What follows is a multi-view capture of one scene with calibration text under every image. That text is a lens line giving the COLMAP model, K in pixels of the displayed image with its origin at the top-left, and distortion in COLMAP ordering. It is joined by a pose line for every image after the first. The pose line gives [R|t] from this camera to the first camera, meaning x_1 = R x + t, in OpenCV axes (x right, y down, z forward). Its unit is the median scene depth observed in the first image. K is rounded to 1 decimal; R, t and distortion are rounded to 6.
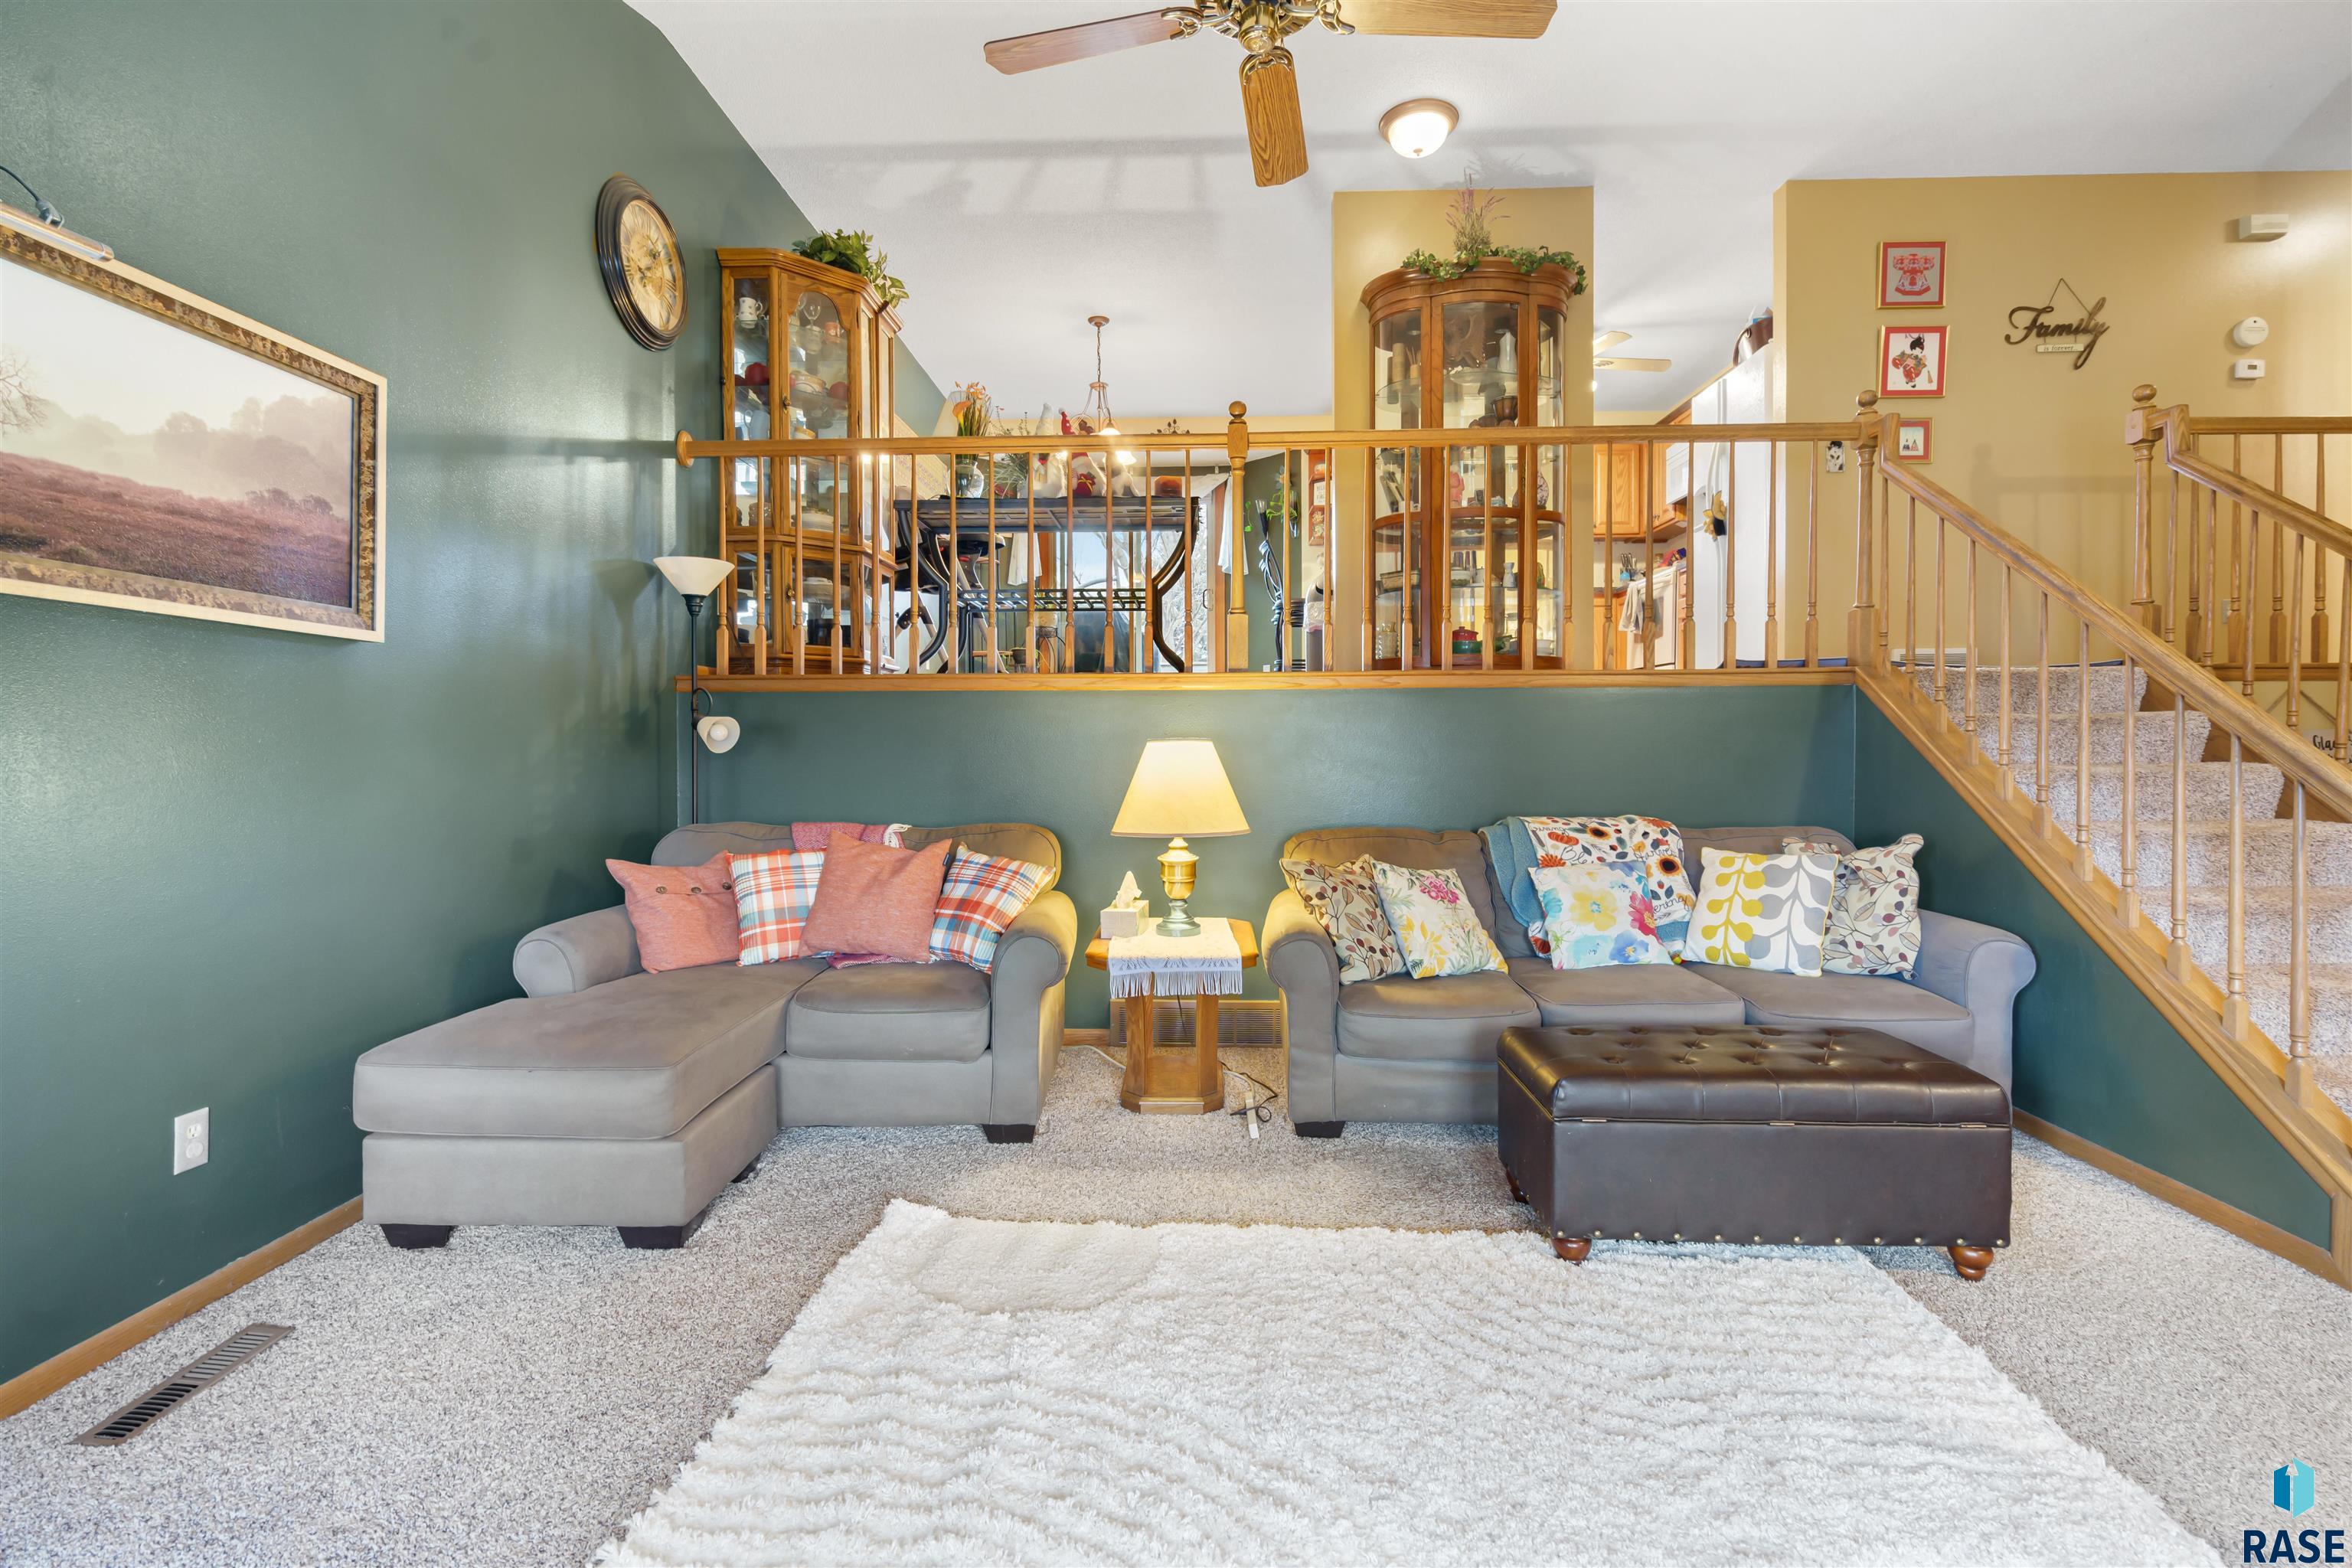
lens RADIAL K [[1070.5, 0, 1182.0], [0, 1070.5, 748.5], [0, 0, 1]] dist [-0.006131, 0.002400]
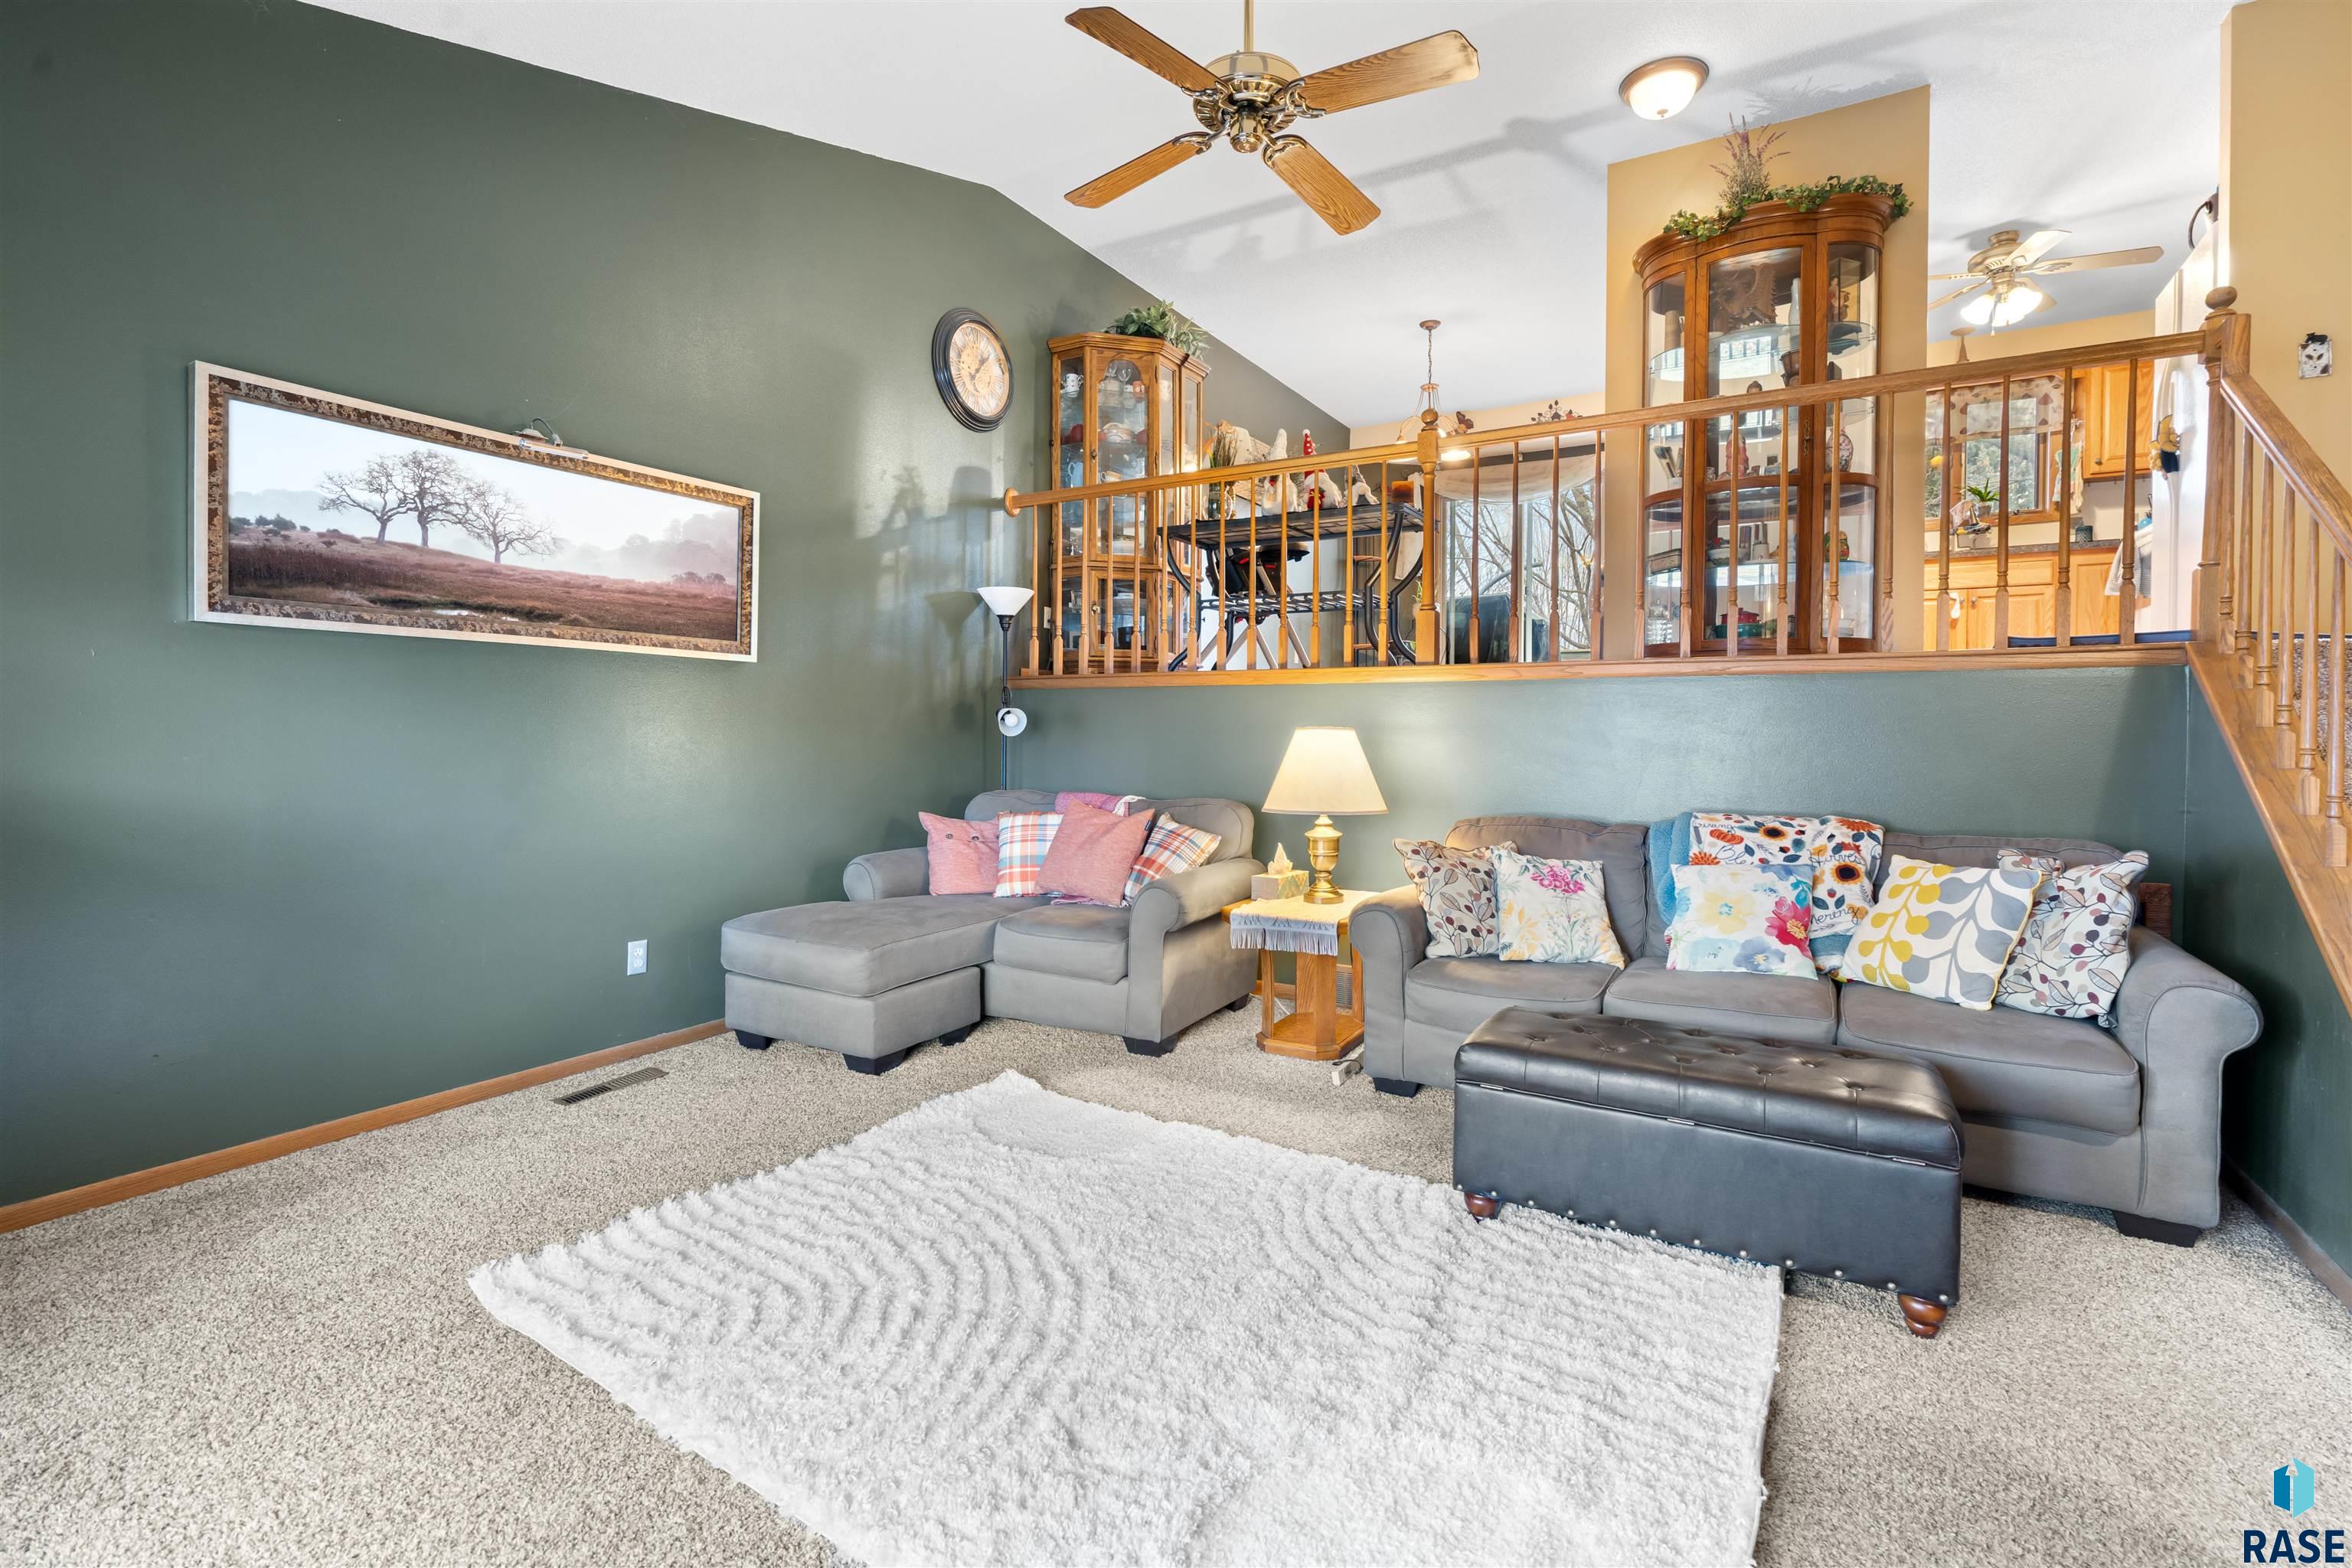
lens RADIAL K [[1070.5, 0, 1169.3], [0, 1070.5, 738.6], [0, 0, 1]] dist [-0.006131, 0.002400]
pose [[0.876270, 0.011446, -0.481684, 0.433882], [-0.010626, 0.999934, 0.004429, -0.000928], [0.481703, 0.001237, 0.876334, -0.064278]]
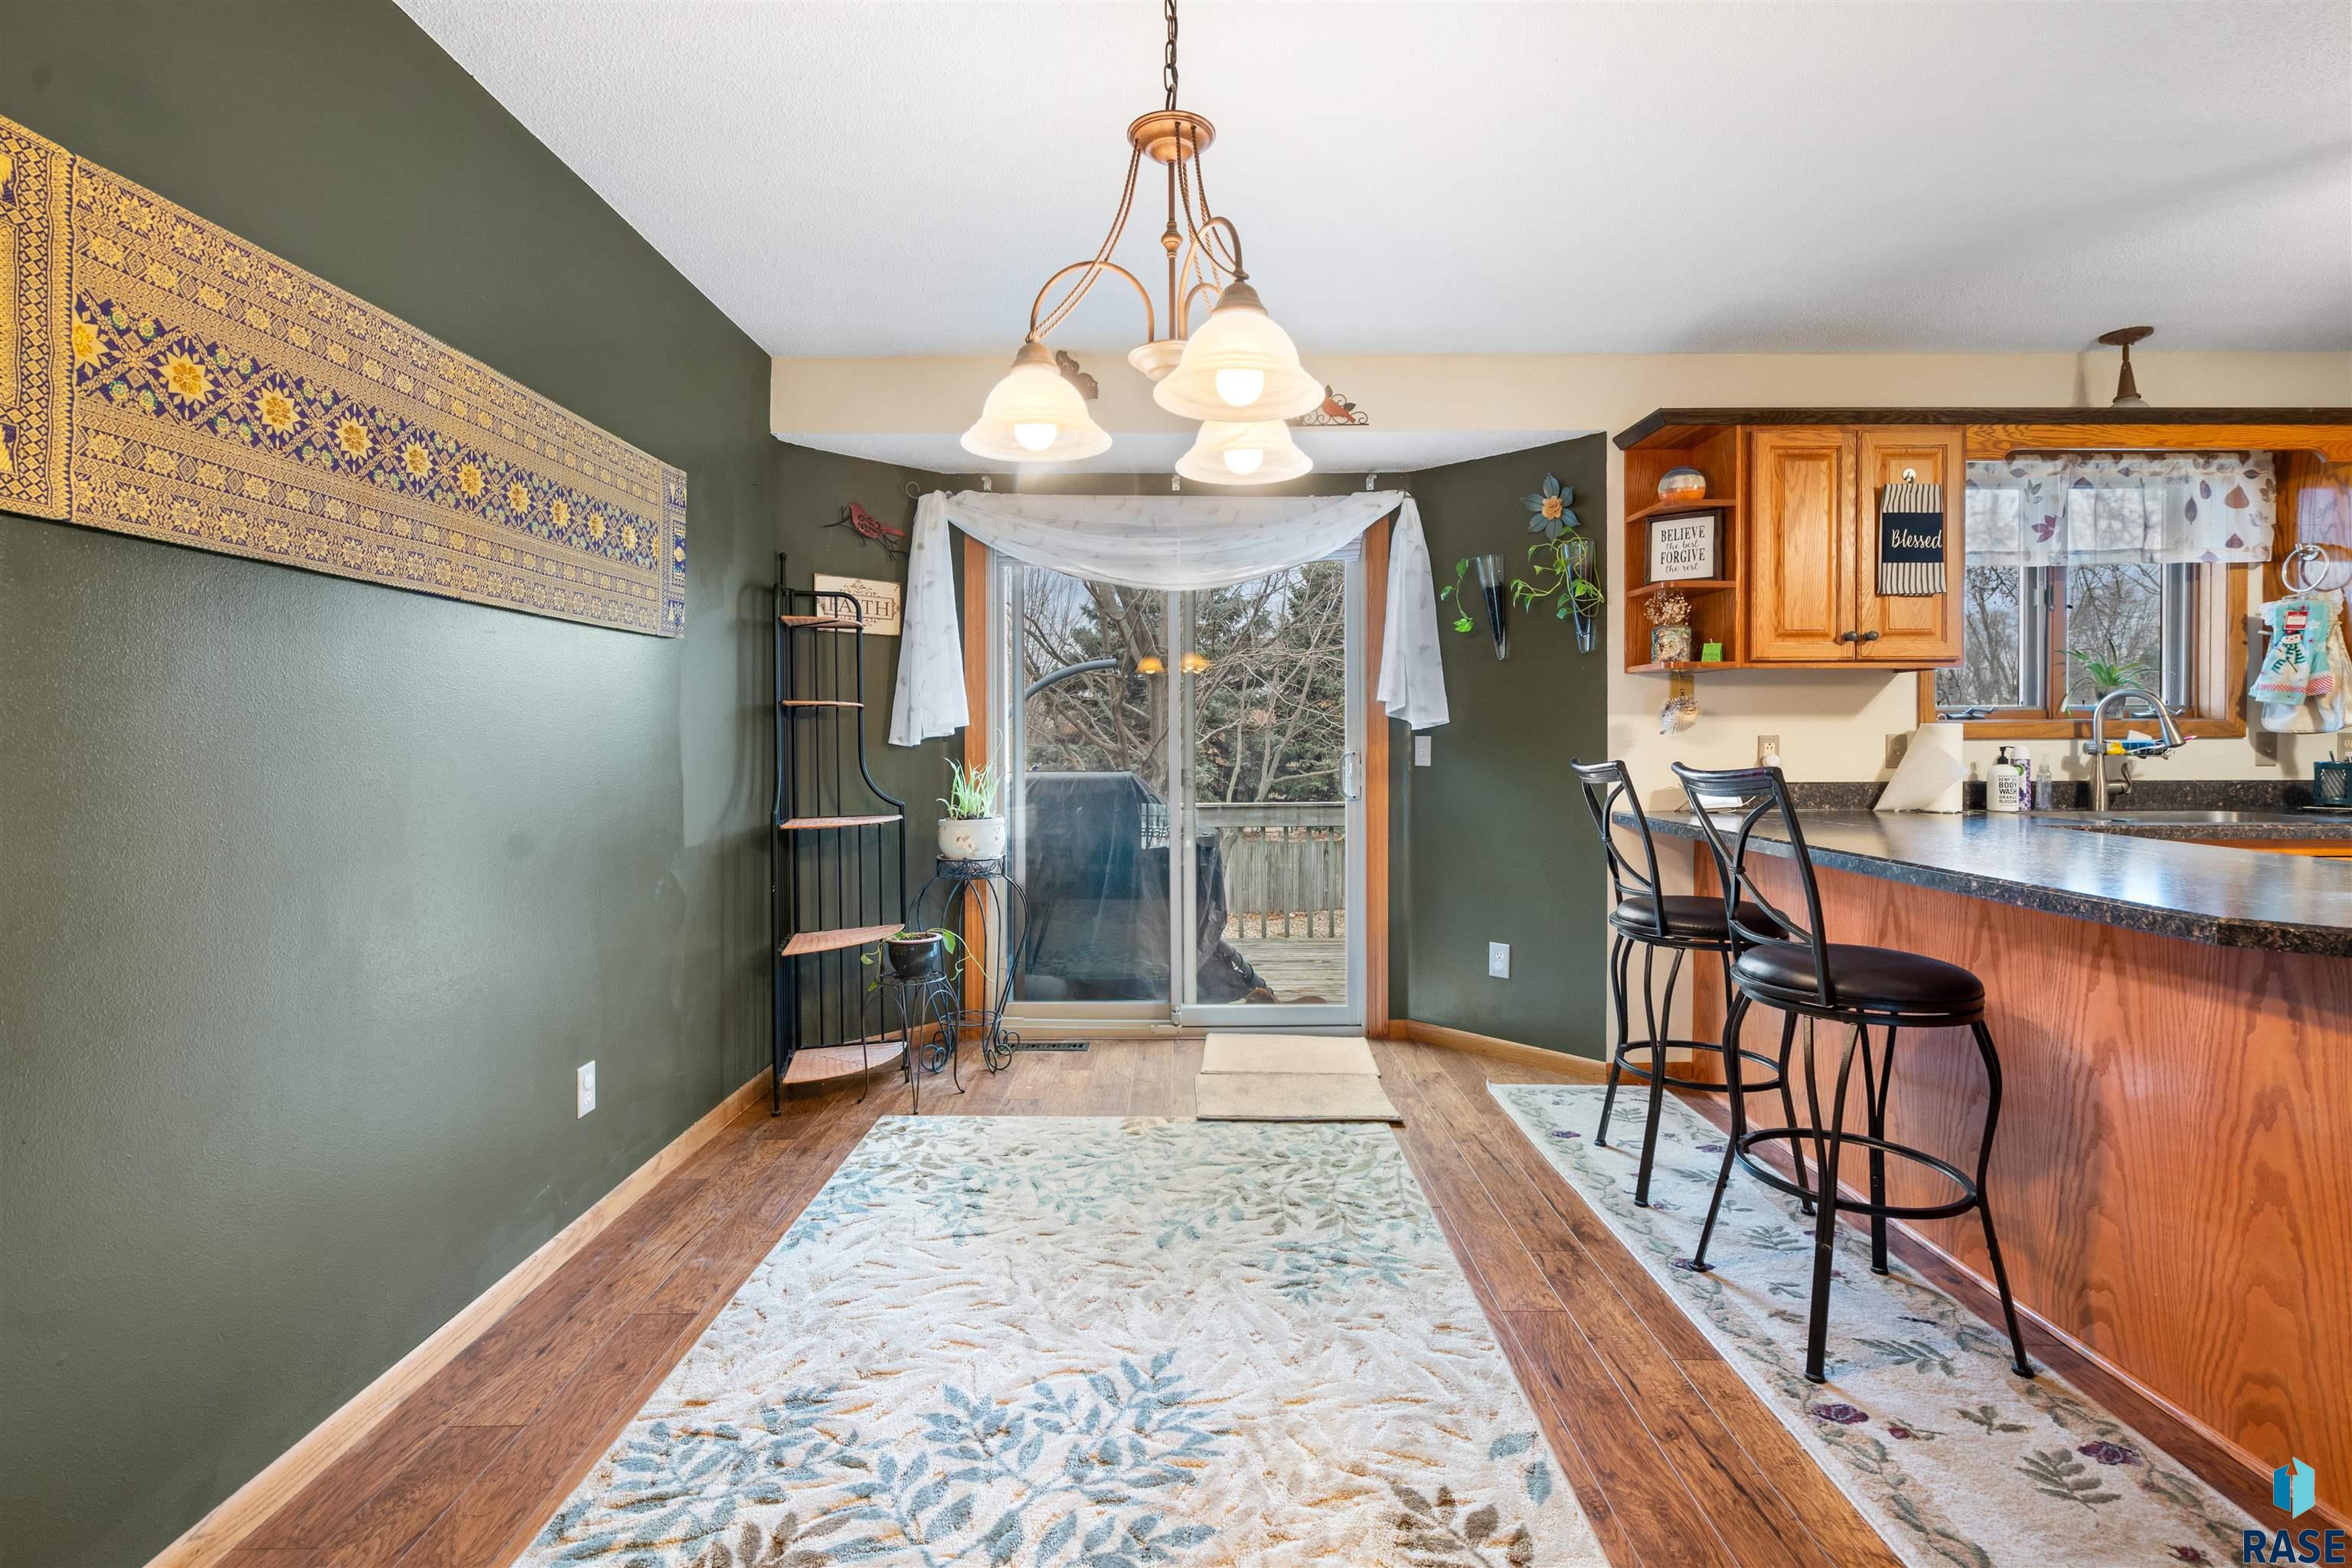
lens RADIAL K [[1070.5, 0, 1178.6], [0, 1070.5, 741.2], [0, 0, 1]] dist [-0.006131, 0.002400]
pose [[0.999822, 0.004551, 0.018318, -0.169182], [-0.004514, 0.999988, -0.002053, -0.448194], [-0.018328, 0.001970, 0.999830, 1.643589]]
